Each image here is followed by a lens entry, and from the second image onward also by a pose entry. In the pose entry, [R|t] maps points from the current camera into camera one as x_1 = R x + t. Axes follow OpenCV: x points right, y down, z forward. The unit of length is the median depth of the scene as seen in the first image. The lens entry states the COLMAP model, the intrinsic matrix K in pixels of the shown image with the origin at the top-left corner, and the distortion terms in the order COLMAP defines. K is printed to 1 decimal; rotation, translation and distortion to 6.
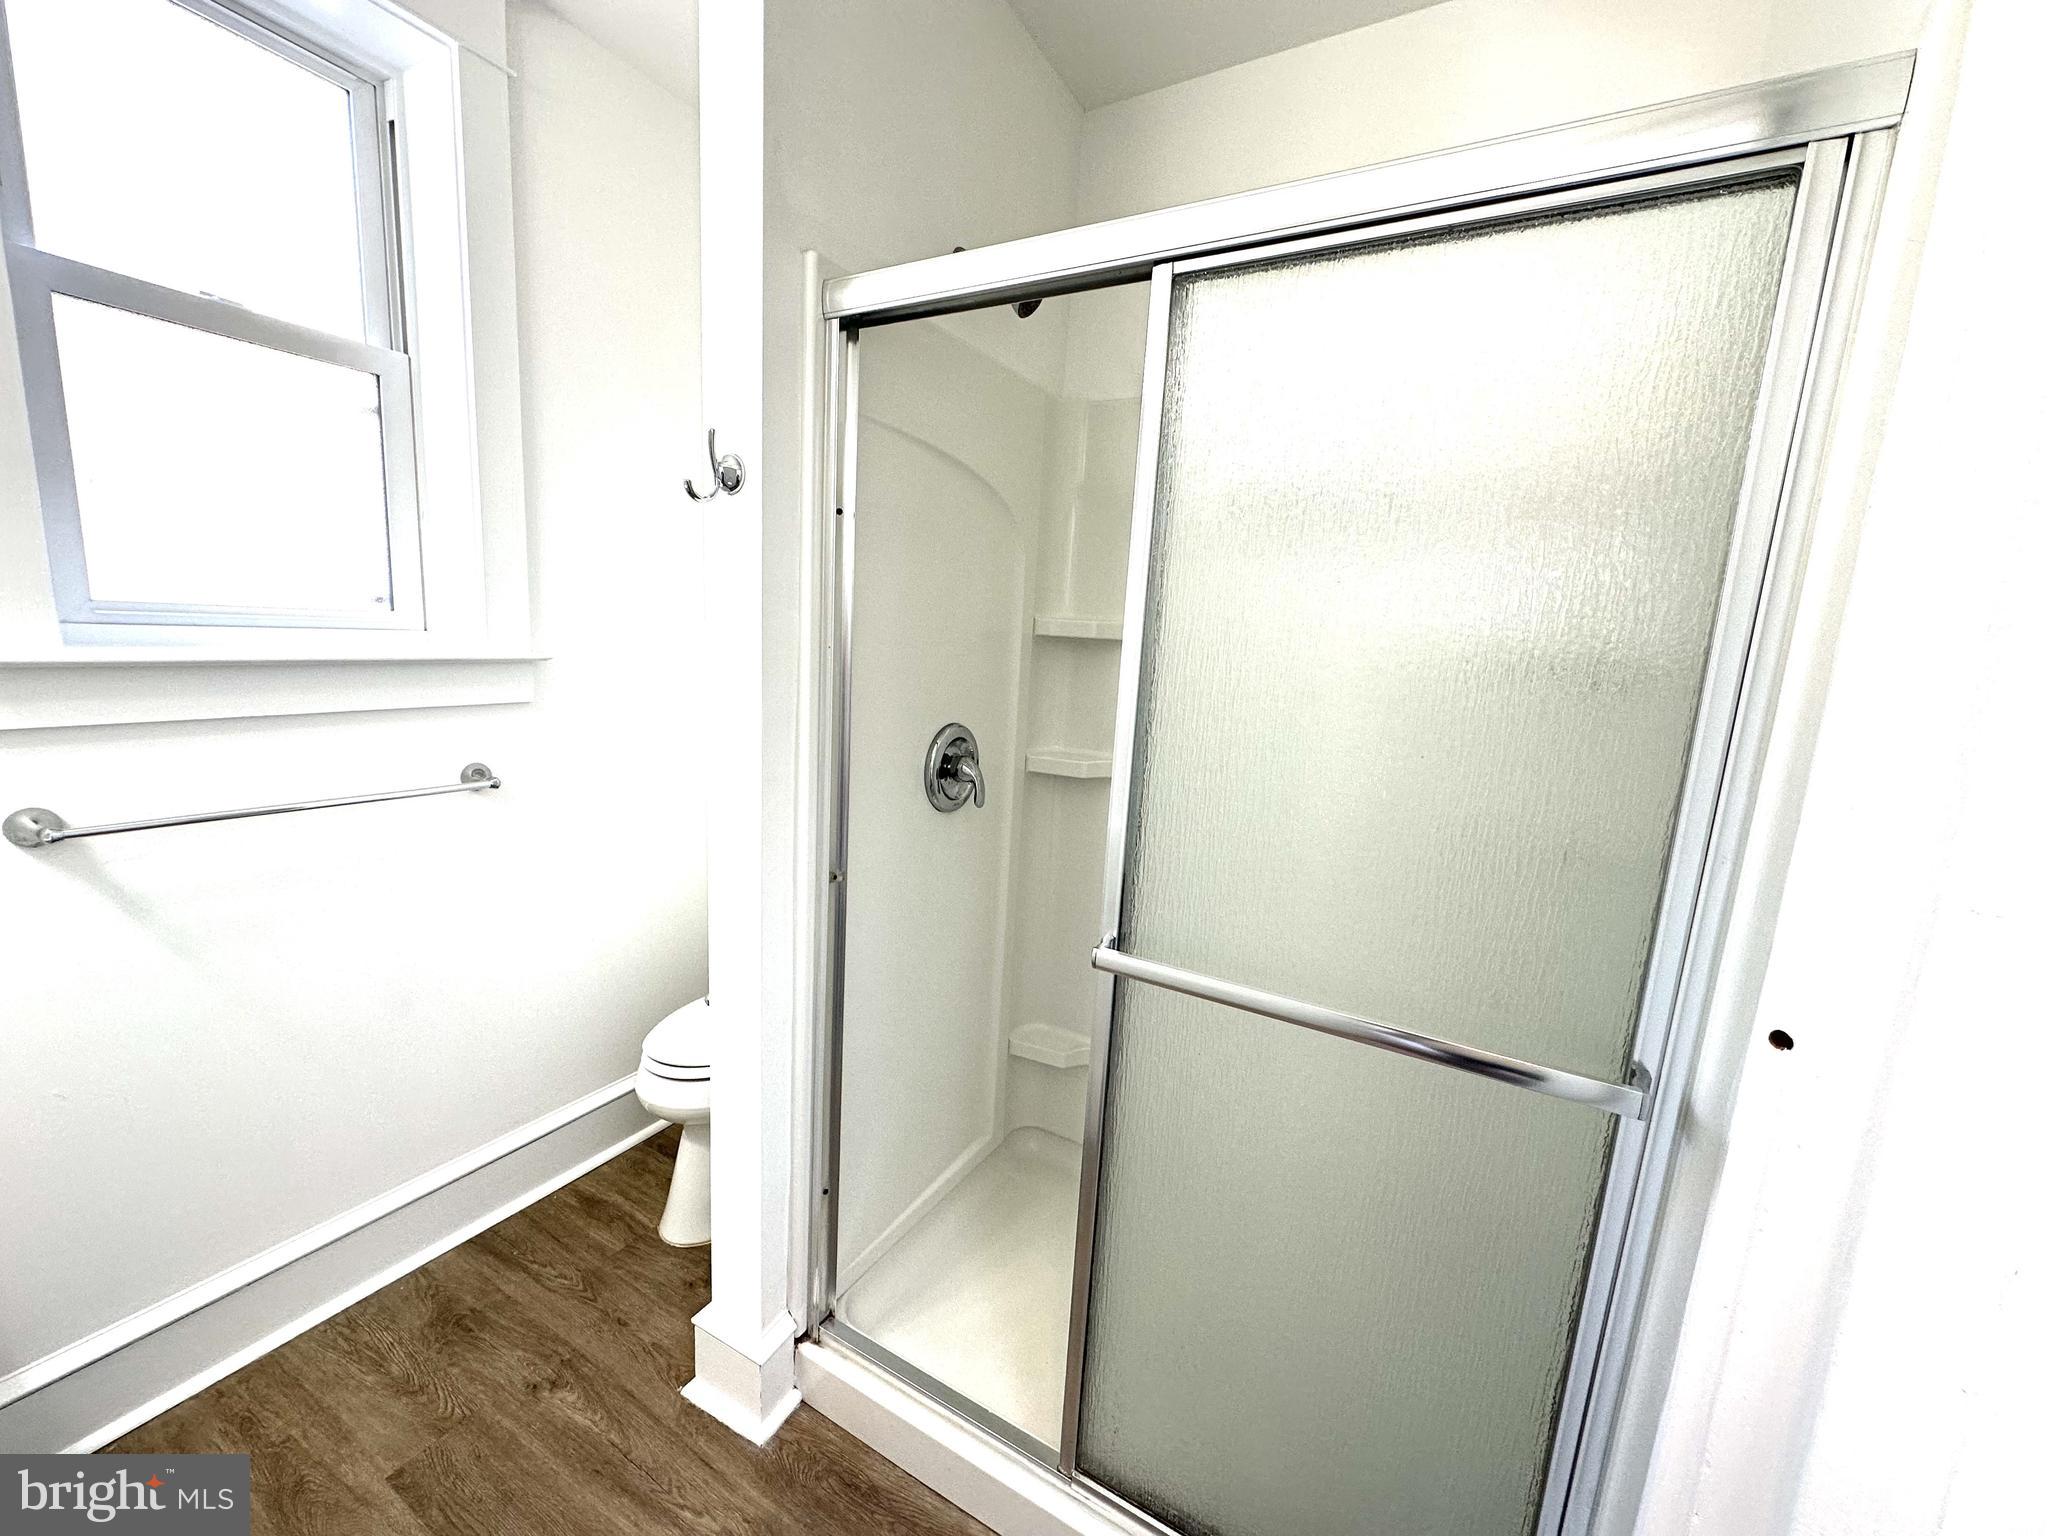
lens RADIAL K [[829.6, 0, 1024.0], [0, 829.6, 768.0], [0, 0, 1]] dist [-0.000674, -0.000010]
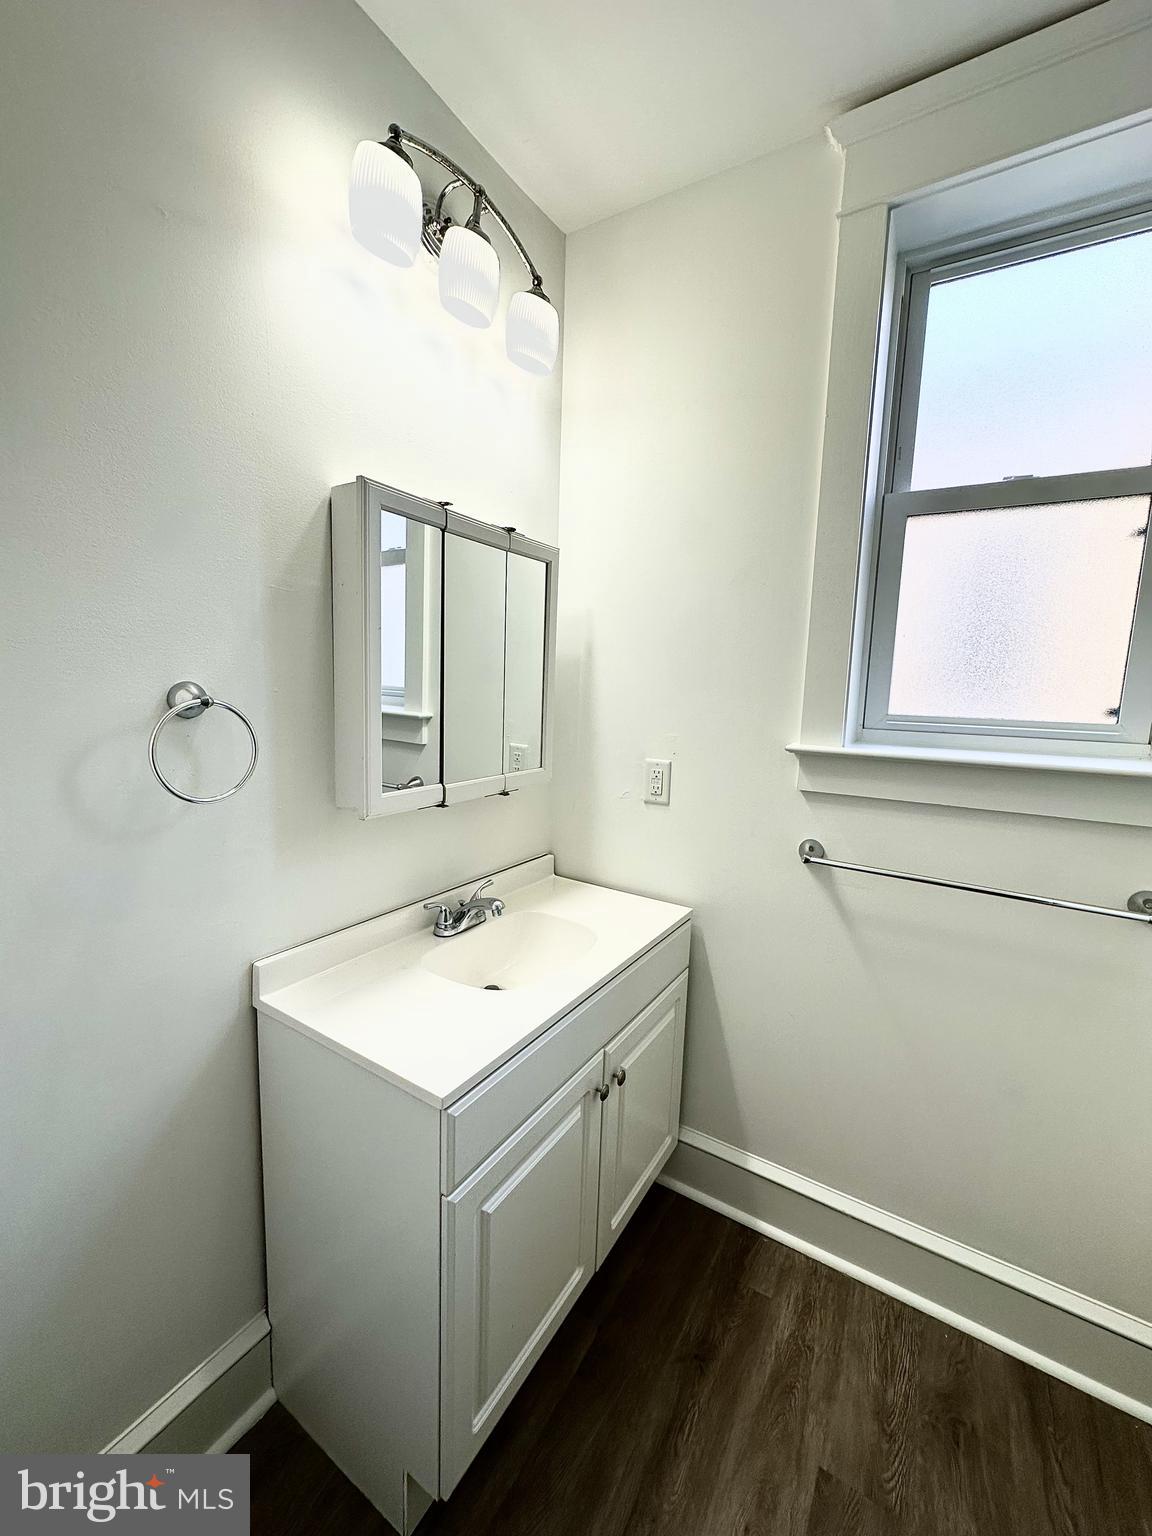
lens RADIAL K [[610.9, 0, 576.0], [0, 610.9, 768.0], [0, 0, 1]] dist [-0.000397, -0.000024]
pose [[-0.026236, 0.082422, -0.996252, 0.000499], [-0.204354, 0.975107, 0.086054, -0.080400], [0.978545, 0.205846, -0.008739, 0.429910]]
